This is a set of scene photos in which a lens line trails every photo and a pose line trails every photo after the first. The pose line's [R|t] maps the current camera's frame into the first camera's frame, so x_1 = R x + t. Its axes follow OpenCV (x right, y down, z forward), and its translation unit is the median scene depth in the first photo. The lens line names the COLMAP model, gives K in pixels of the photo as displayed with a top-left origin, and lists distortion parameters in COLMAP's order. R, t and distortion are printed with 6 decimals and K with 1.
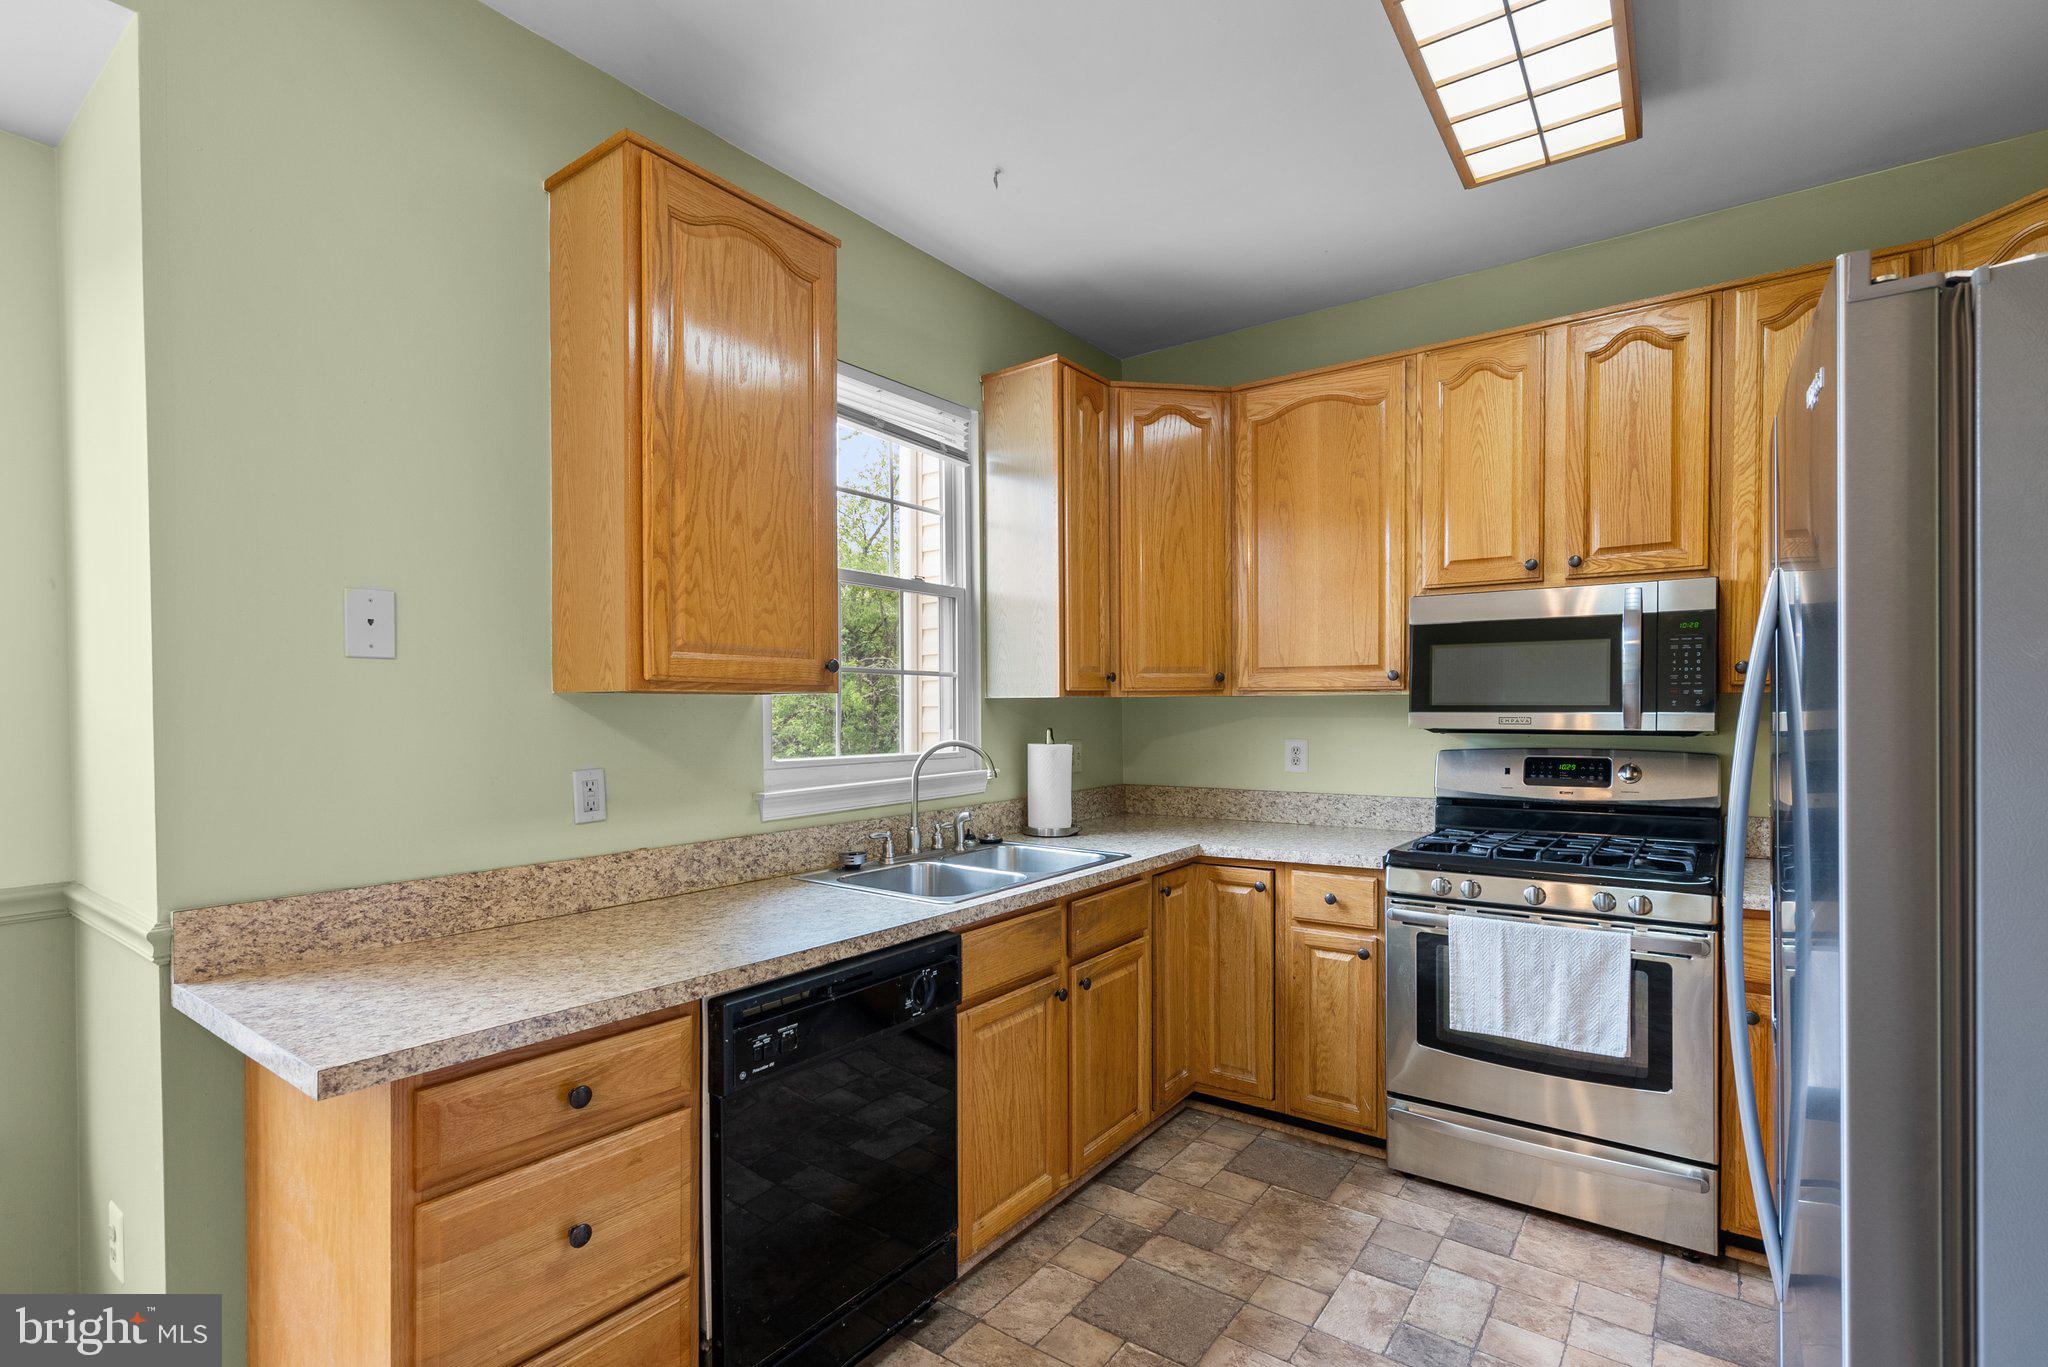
lens RADIAL K [[952.8, 0, 1026.7], [0, 952.8, 721.3], [0, 0, 1]] dist [-0.003071, 0.000843]
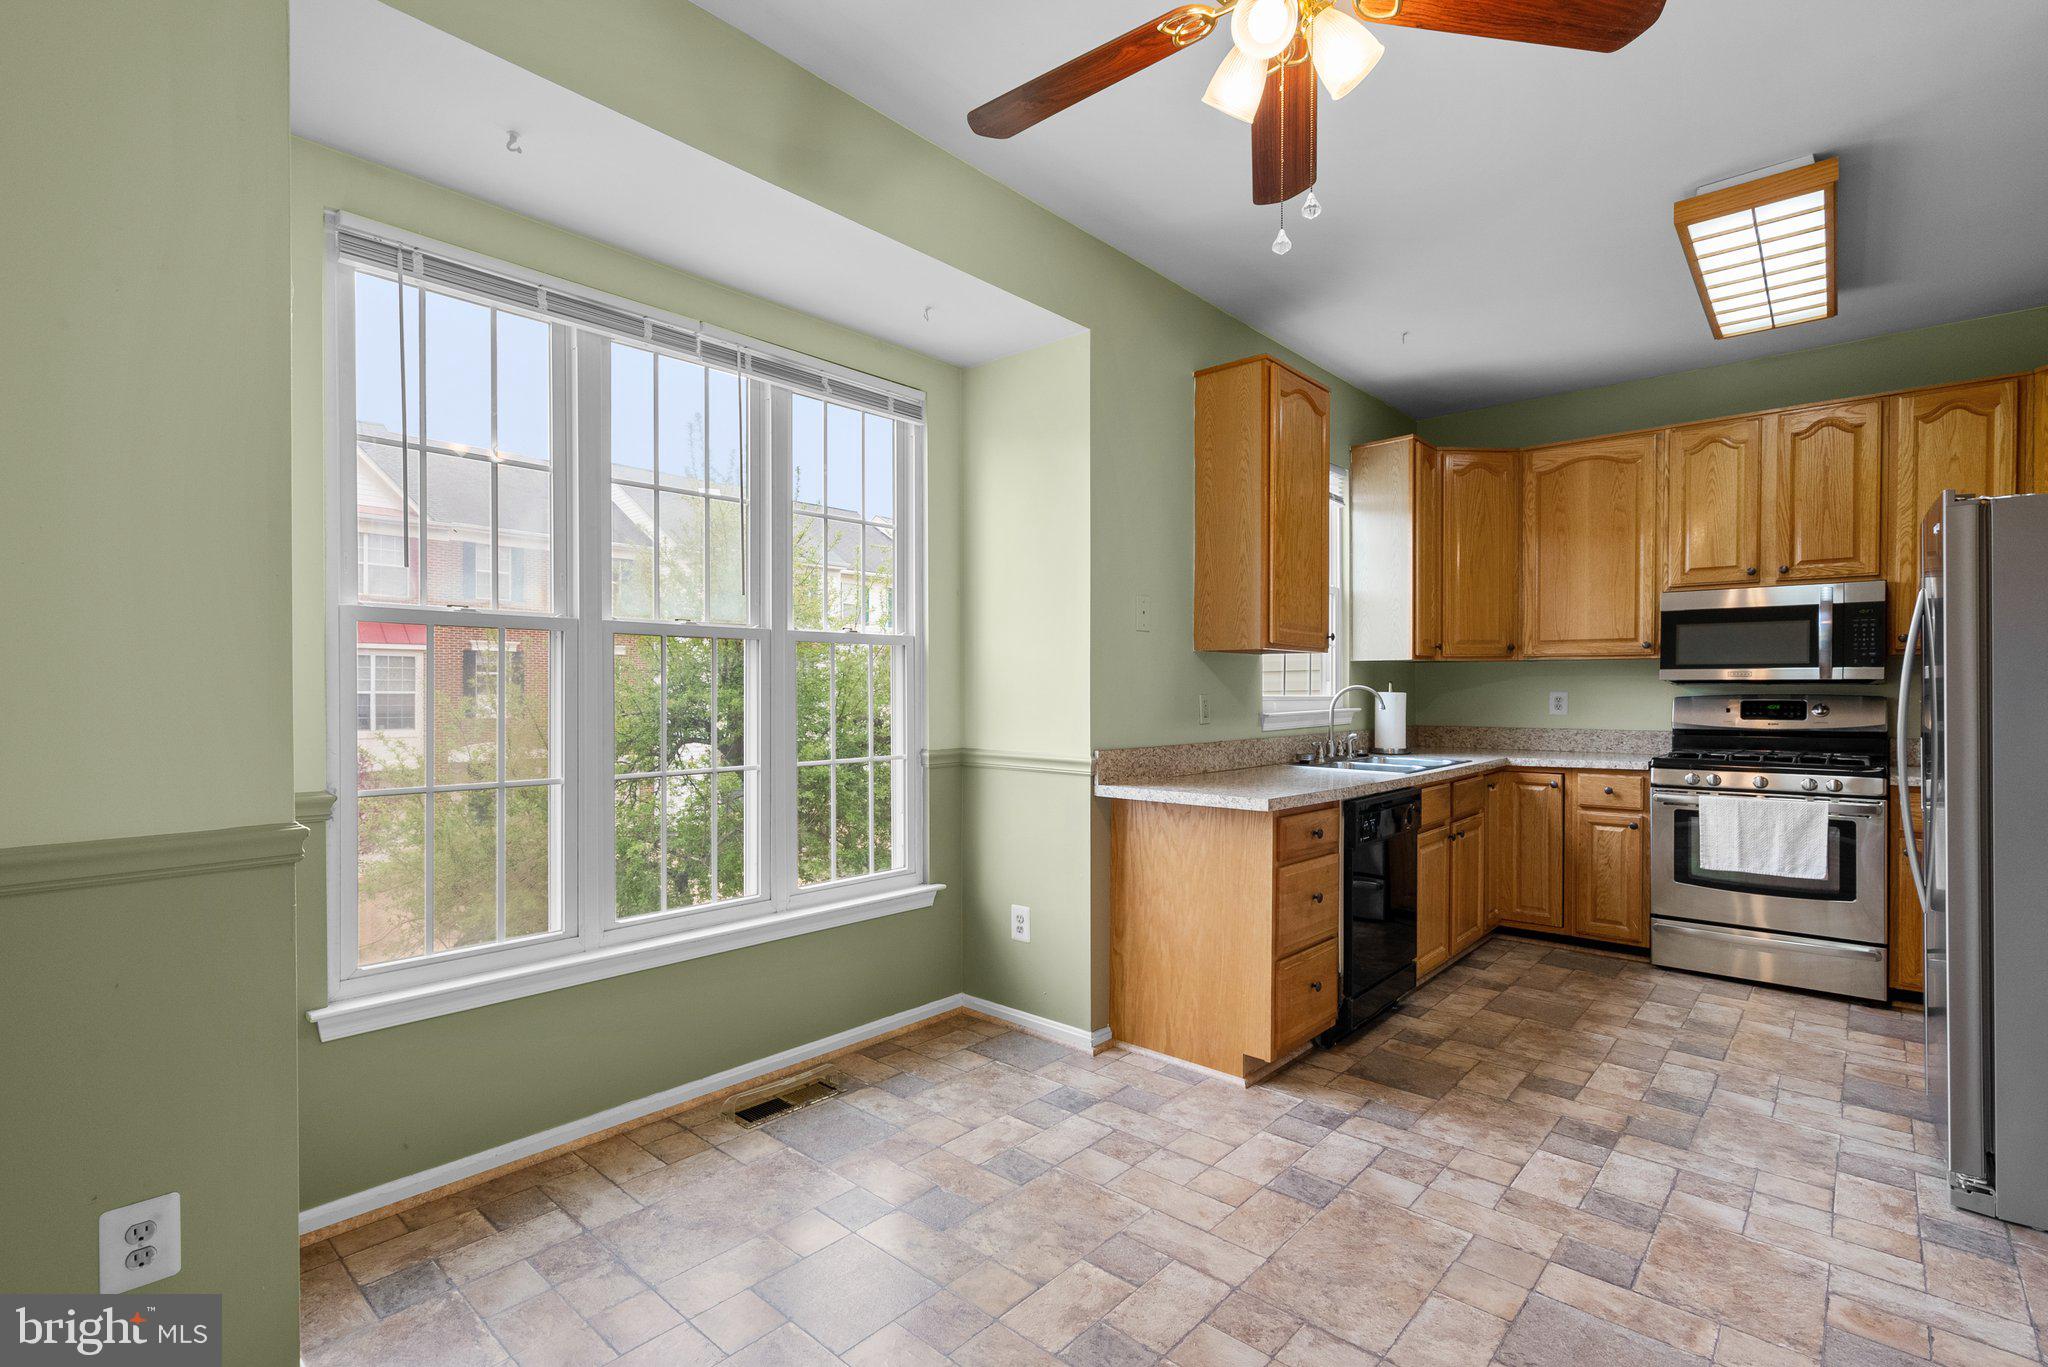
lens RADIAL K [[941.9, 0, 1030.3], [0, 941.9, 697.1], [0, 0, 1]] dist [0.001331, 0.000322]
pose [[0.995208, 0.006101, -0.097592, -0.501642], [-0.006732, 0.999958, -0.006138, 0.056700], [0.097551, 0.006766, 0.995208, -0.653033]]
